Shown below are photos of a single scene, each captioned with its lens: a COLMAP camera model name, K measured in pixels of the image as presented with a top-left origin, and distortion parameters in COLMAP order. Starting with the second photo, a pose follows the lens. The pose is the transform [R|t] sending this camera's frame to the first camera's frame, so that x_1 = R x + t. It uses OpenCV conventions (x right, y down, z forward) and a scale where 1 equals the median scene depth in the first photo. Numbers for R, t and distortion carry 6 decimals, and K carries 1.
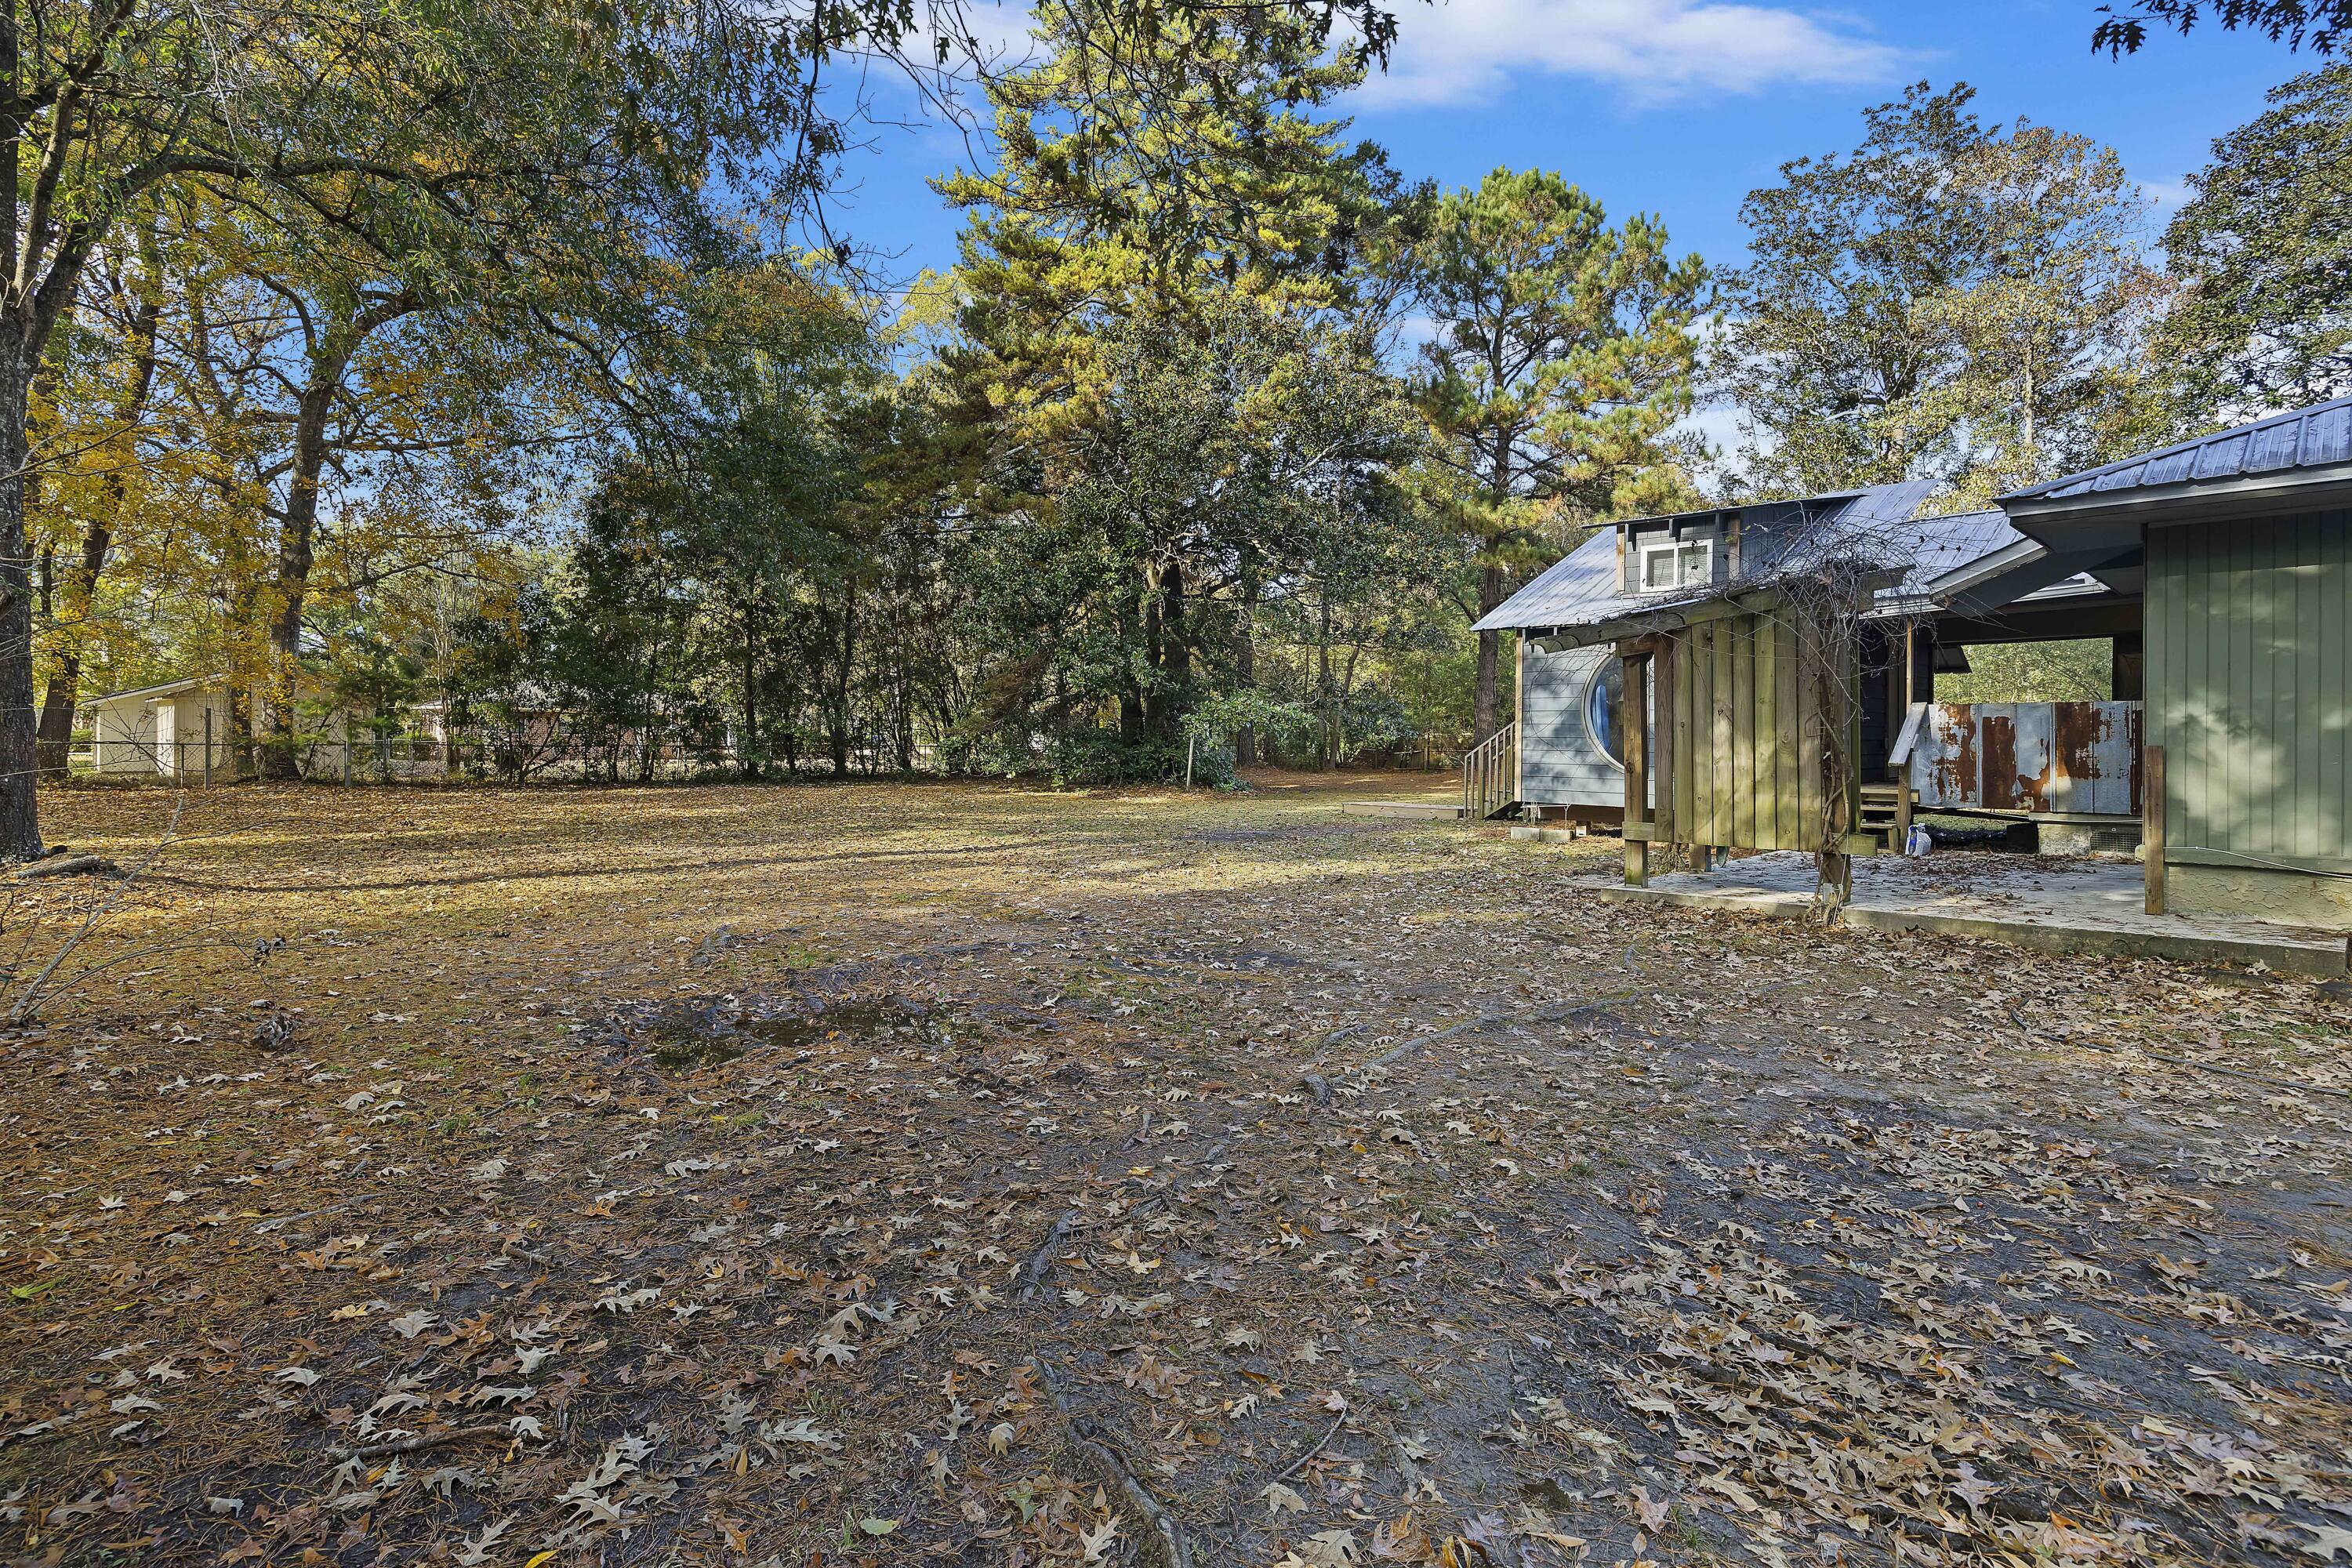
lens RADIAL K [[1133.1, 0, 1180.0], [0, 1133.1, 766.4], [0, 0, 1]] dist [0.003823, 0.000558]
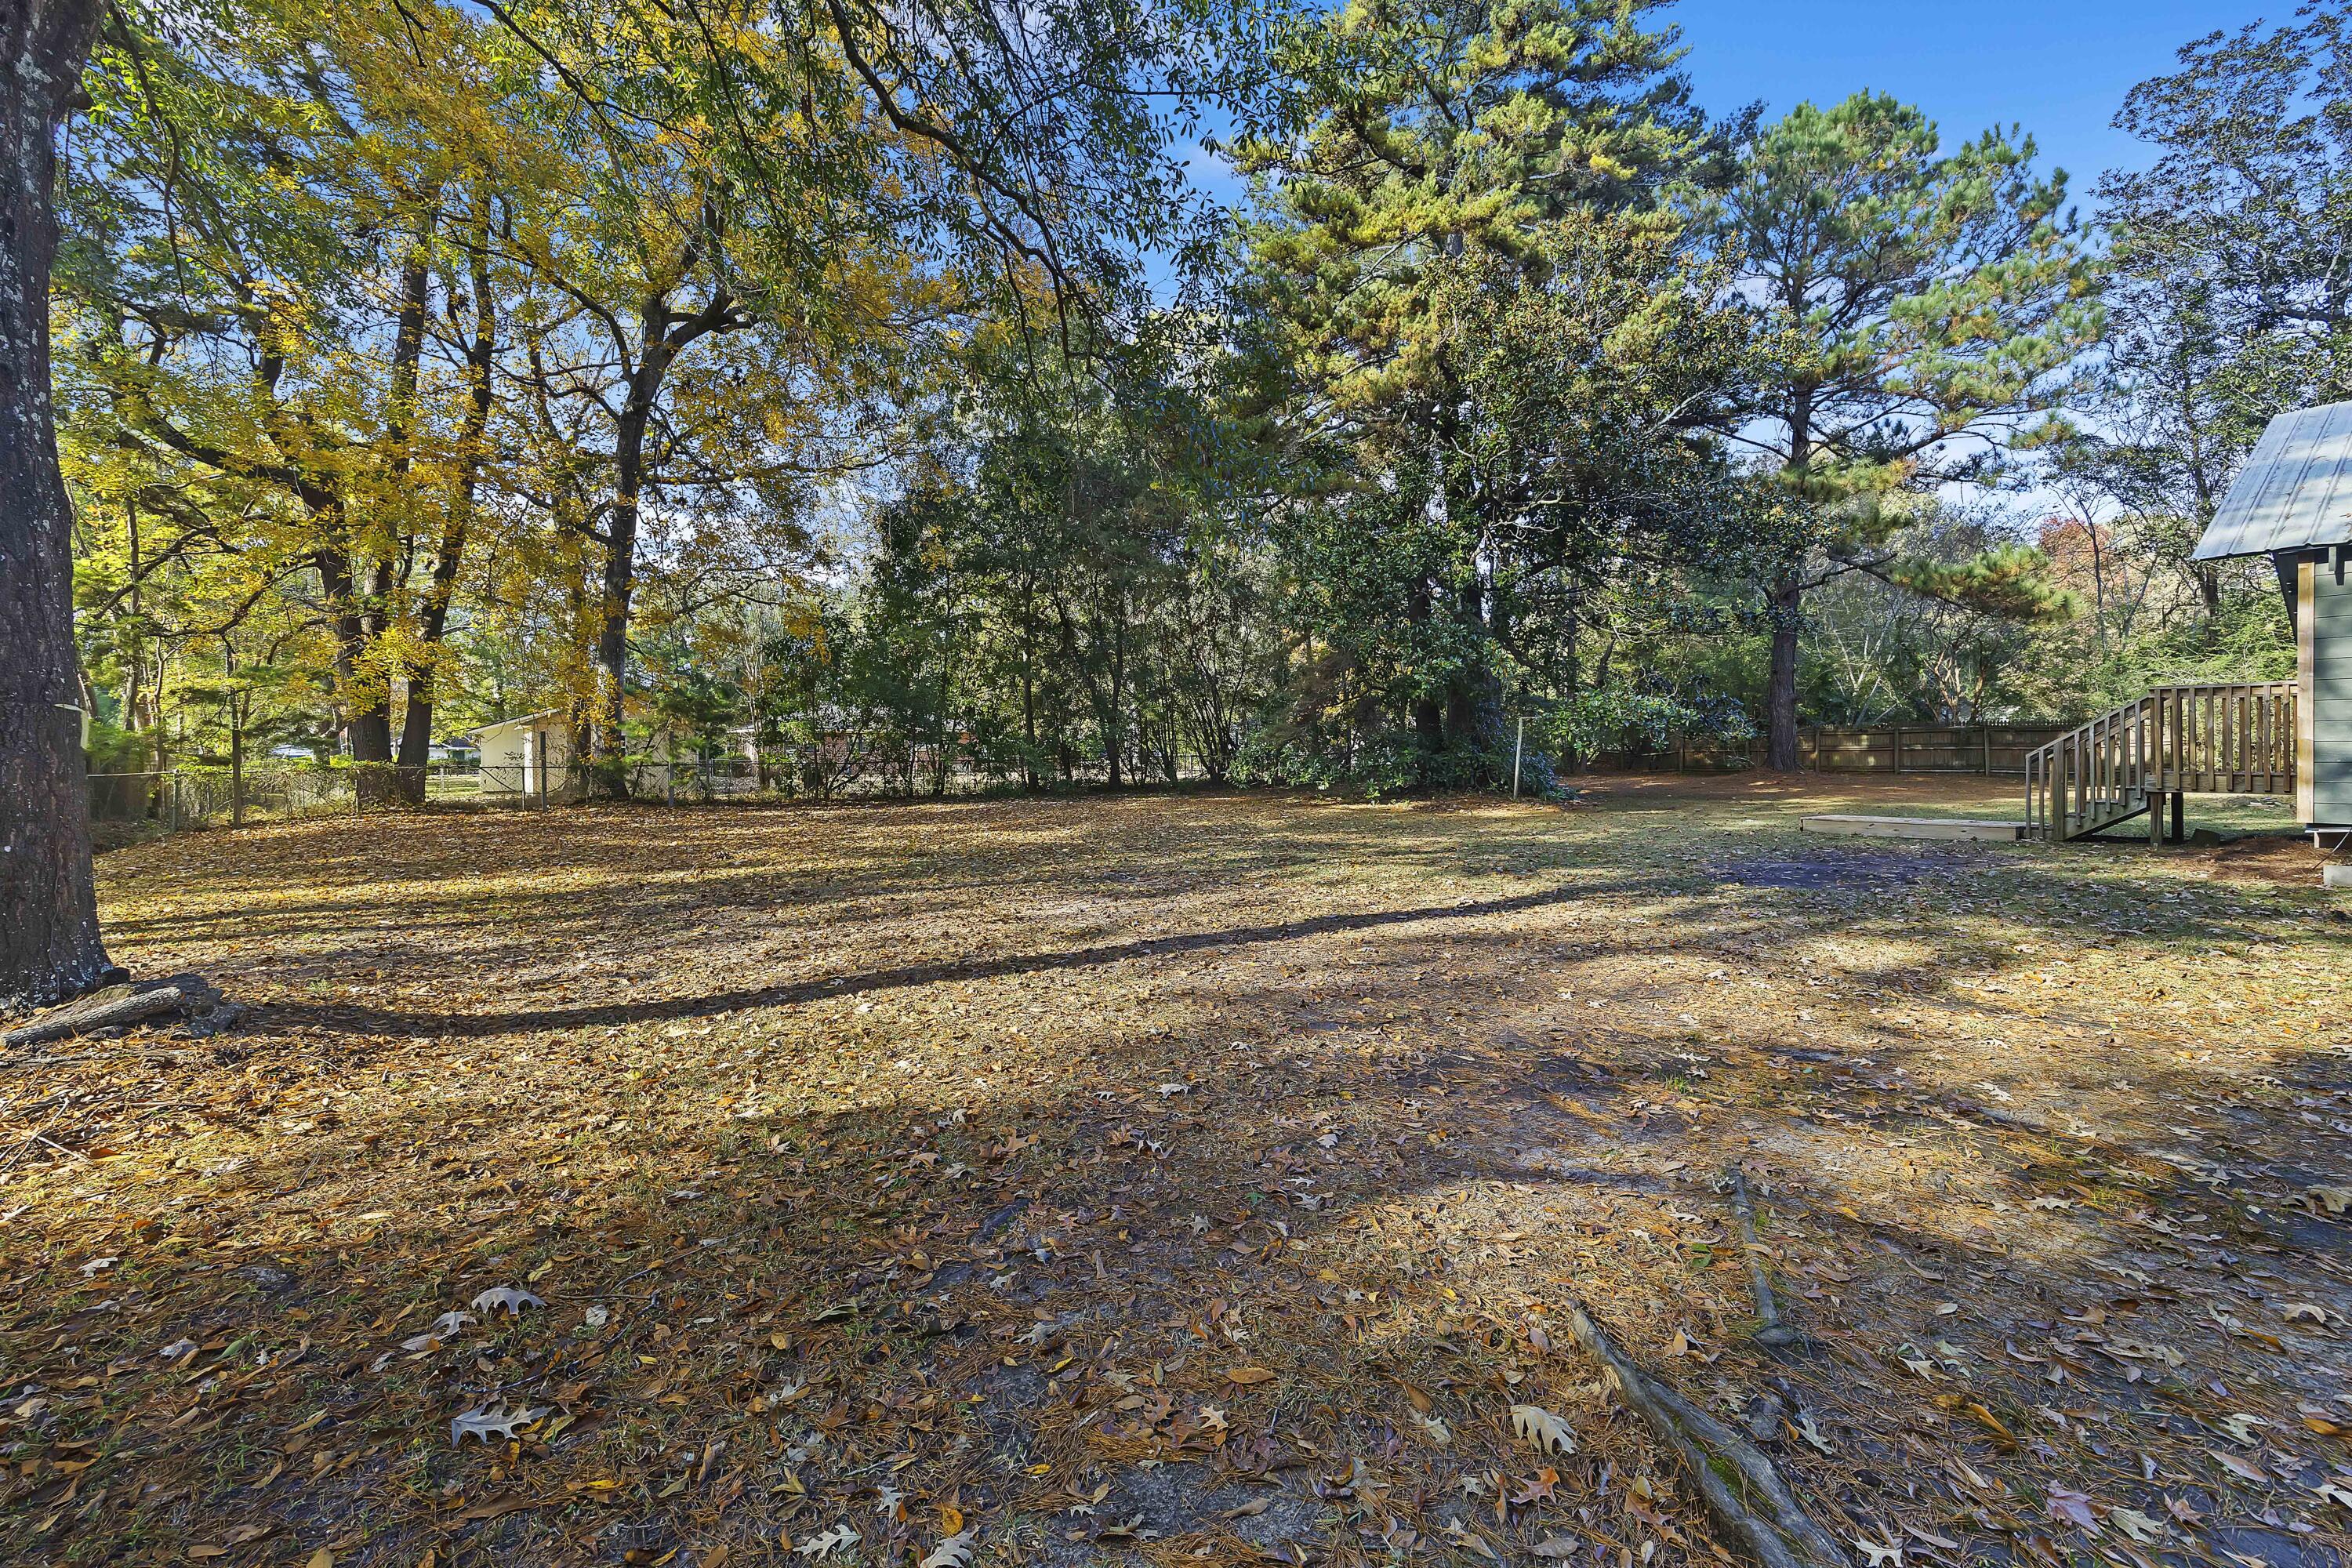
lens RADIAL K [[984.0, 0, 1173.2], [0, 984.0, 793.2], [0, 0, 1]] dist [0.009791, 0.000563]
pose [[0.984724, -0.012008, -0.173709, -0.122944], [0.015697, 0.999679, 0.019875, -0.004067], [0.173415, -0.022298, 0.984596, 0.186009]]
